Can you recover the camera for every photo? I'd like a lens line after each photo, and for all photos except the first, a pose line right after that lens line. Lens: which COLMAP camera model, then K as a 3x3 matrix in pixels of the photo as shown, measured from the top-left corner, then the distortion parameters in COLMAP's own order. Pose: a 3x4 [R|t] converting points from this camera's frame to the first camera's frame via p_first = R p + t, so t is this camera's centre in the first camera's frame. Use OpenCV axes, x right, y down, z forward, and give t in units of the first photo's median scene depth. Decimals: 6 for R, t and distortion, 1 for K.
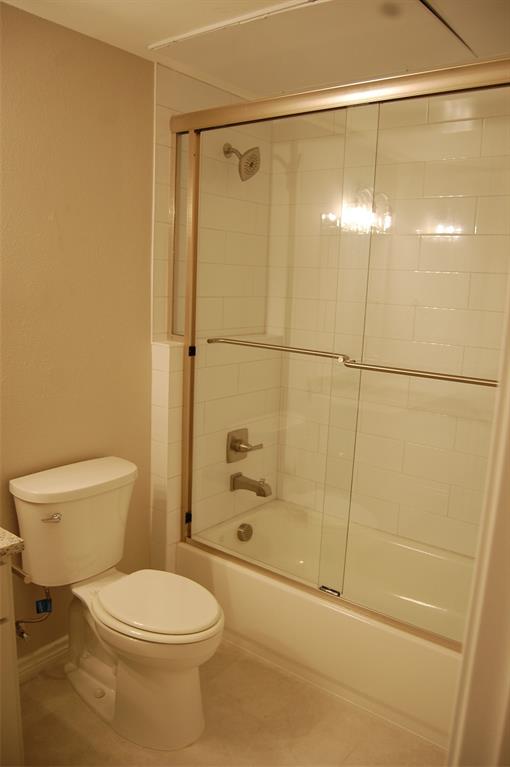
lens RADIAL K [[599.1, 0, 253.9], [0, 599.1, 383.7], [0, 0, 1]] dist [-0.092793, 0.031371]
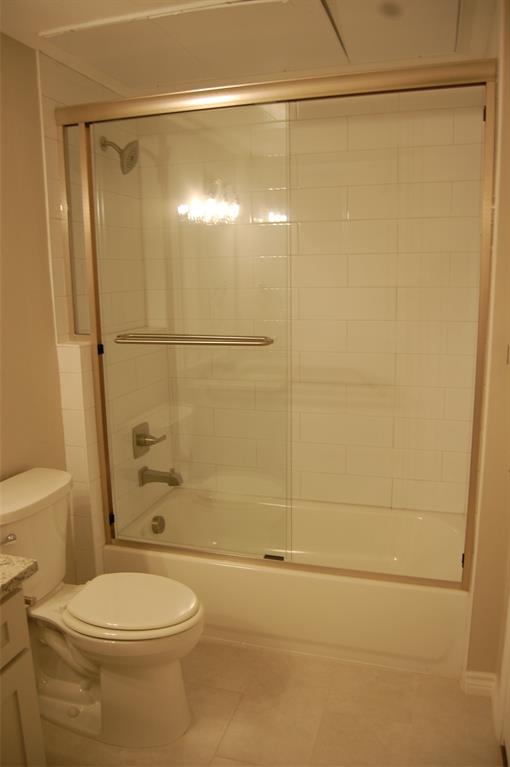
lens RADIAL K [[599.1, 0, 242.4], [0, 599.1, 384.5], [0, 0, 1]] dist [-0.092793, 0.031371]
pose [[0.935786, -0.117317, 0.332477, -0.211765], [0.112912, 0.993070, 0.032611, -0.002624], [-0.333999, 0.007024, 0.942547, 0.003249]]
